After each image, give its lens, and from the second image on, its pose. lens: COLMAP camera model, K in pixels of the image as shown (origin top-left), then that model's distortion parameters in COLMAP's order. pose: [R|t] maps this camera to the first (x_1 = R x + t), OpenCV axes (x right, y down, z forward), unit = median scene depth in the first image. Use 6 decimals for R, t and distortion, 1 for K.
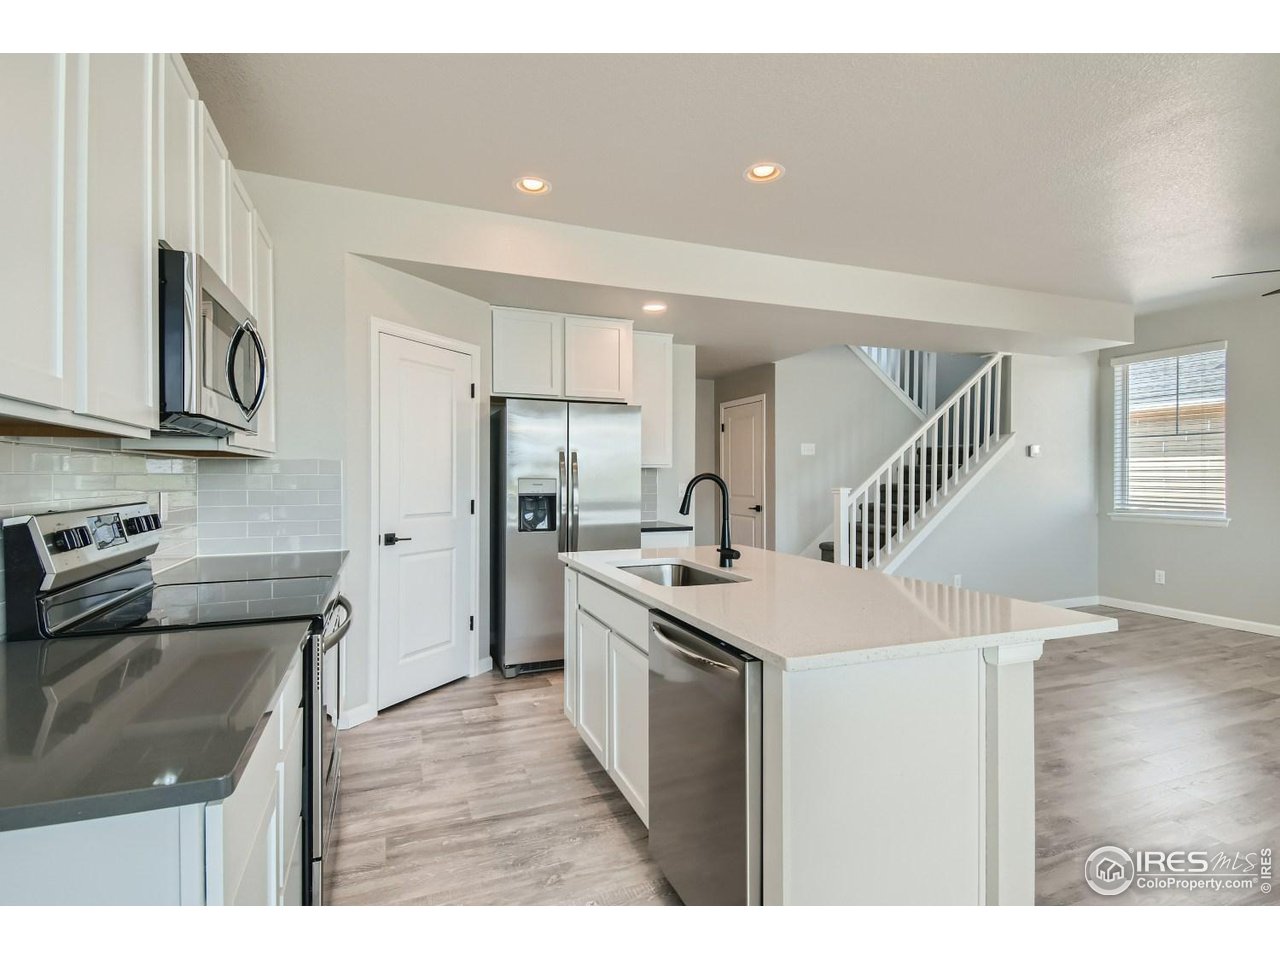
lens RADIAL K [[634.0, 0, 653.2], [0, 634.0, 479.0], [0, 0, 1]] dist [0.020786, -0.009226]
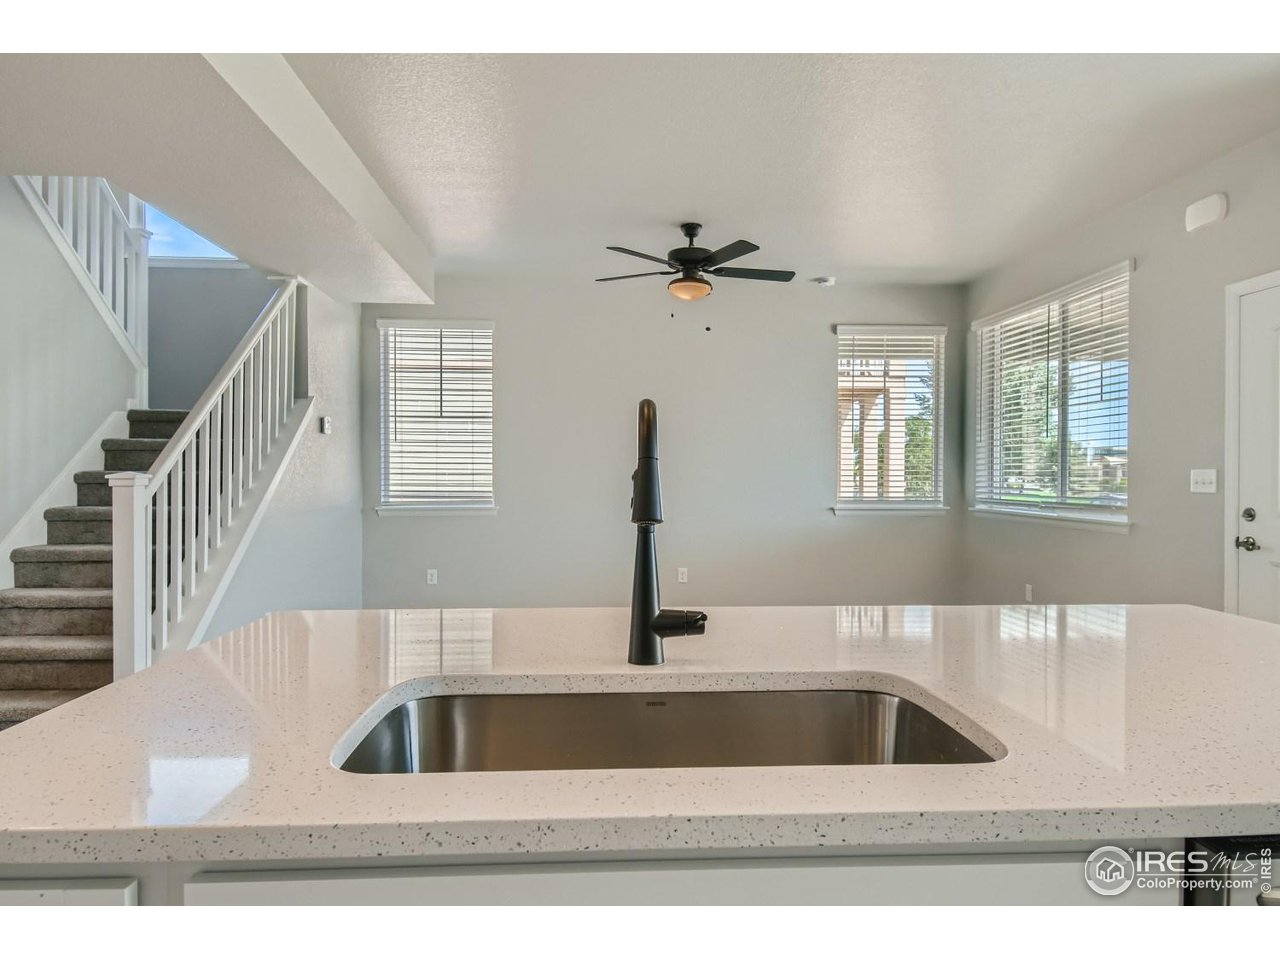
lens RADIAL K [[778.5, 0, 613.2], [0, 778.5, 478.6], [0, 0, 1]] dist [0.021940, -0.018128]
pose [[0.340420, -0.008996, 0.940231, -0.182002], [0.000195, 0.999955, 0.009497, 0.009996], [-0.940274, -0.003049, 0.340406, 0.564744]]
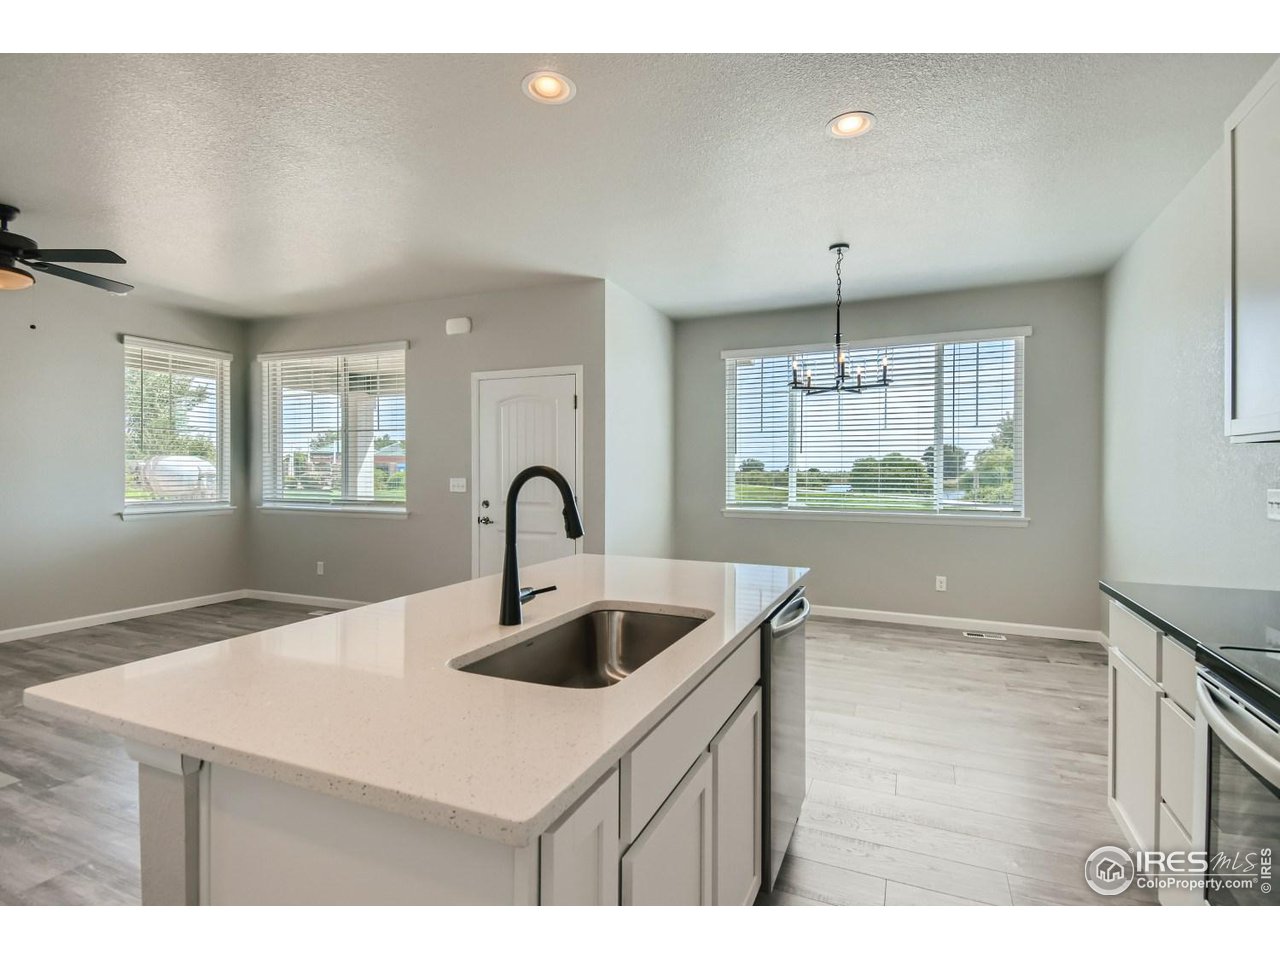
lens RADIAL K [[634.0, 0, 643.1], [0, 634.0, 473.7], [0, 0, 1]] dist [0.020786, -0.009226]
pose [[-0.701939, -0.007654, 0.712196, -0.235242], [-0.000402, 0.999946, 0.010351, -0.013900], [-0.712237, 0.006979, -0.701904, 0.850827]]
